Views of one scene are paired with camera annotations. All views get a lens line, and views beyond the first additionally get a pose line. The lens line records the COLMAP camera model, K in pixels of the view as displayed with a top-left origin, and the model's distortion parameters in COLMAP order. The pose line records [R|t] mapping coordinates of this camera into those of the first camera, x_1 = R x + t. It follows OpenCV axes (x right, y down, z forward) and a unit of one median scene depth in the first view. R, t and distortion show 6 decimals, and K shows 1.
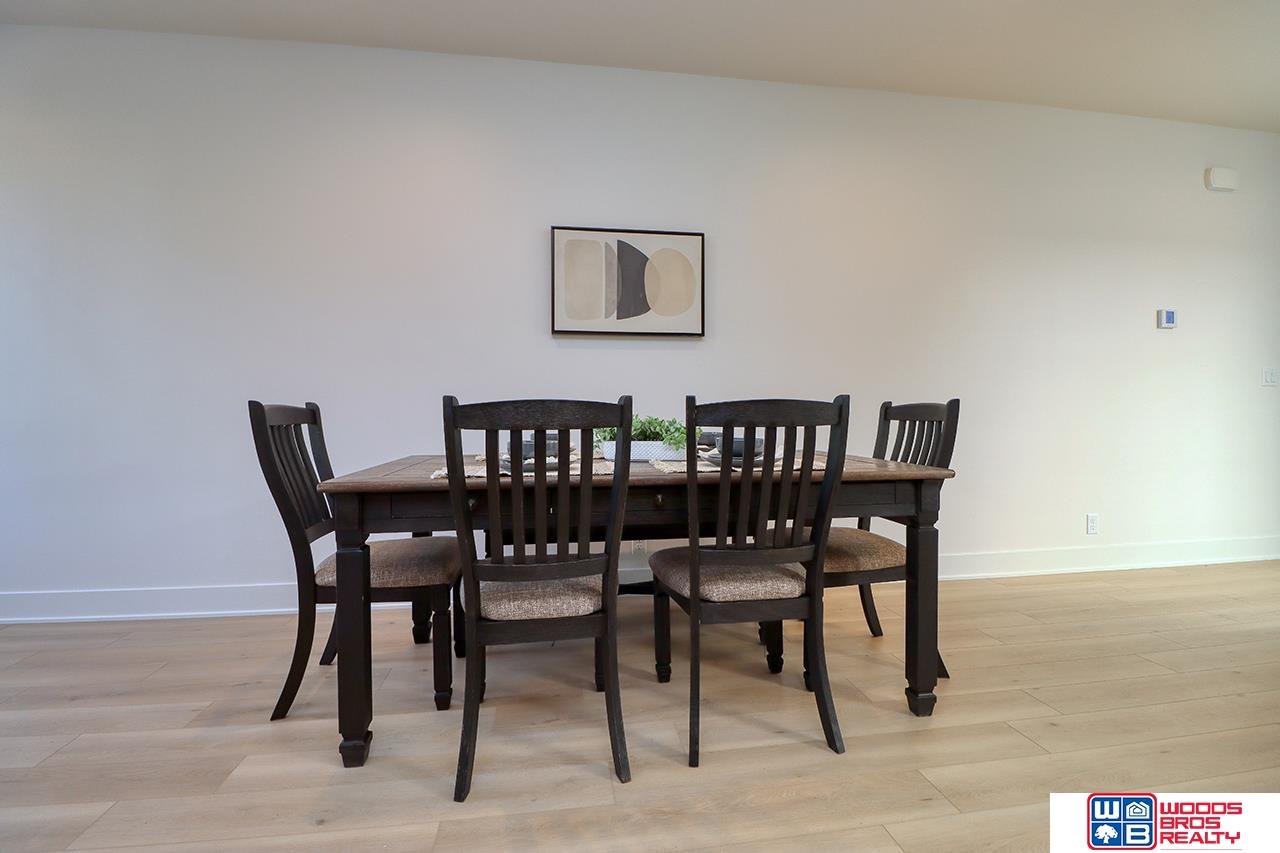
lens RADIAL K [[594.1, 0, 641.7], [0, 594.1, 414.1], [0, 0, 1]] dist [0.002641, -0.014764]
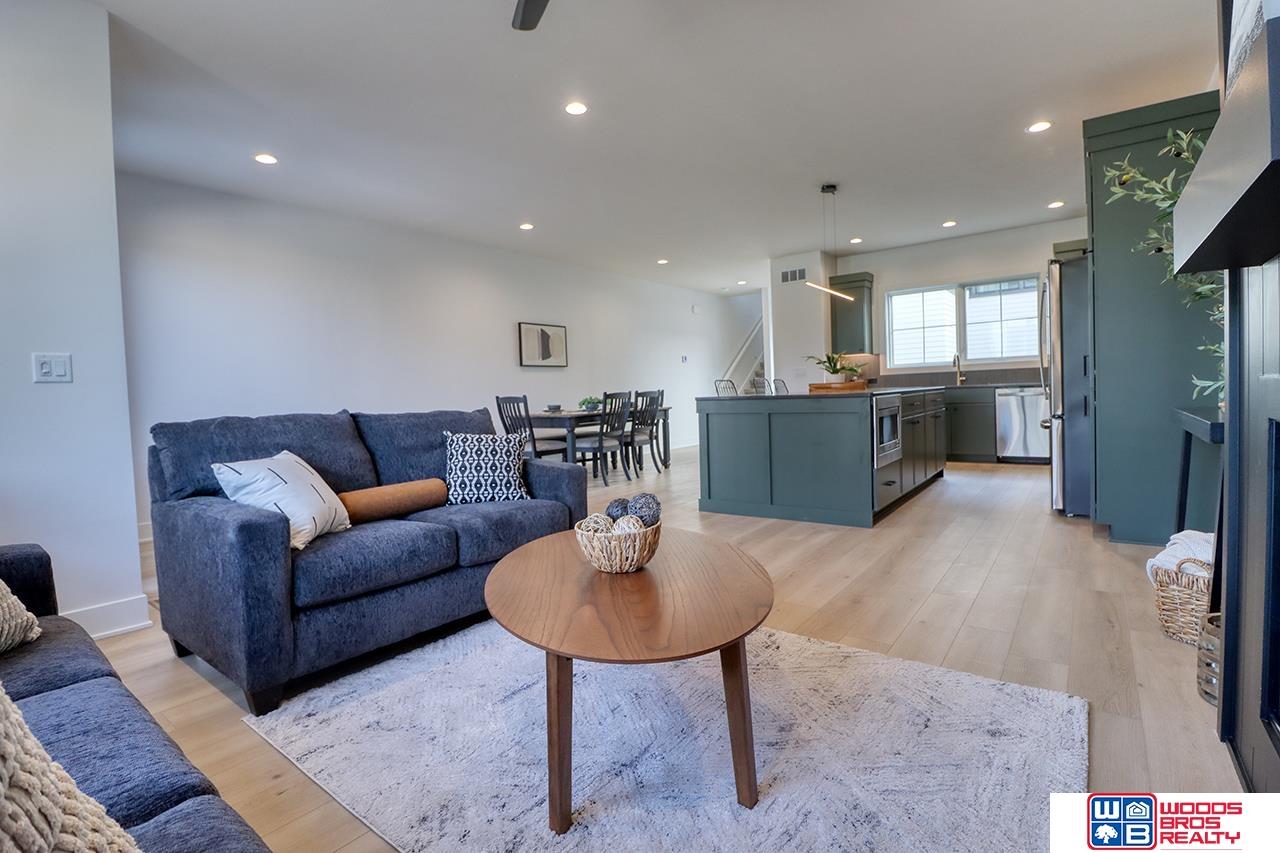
lens RADIAL K [[594.1, 0, 641.7], [0, 594.1, 414.1], [0, 0, 1]] dist [0.002641, -0.014764]
pose [[0.725033, -0.049087, 0.686963, -1.463485], [0.036997, 0.998793, 0.032321, 0.001221], [-0.687720, 0.001981, 0.725973, -1.101798]]
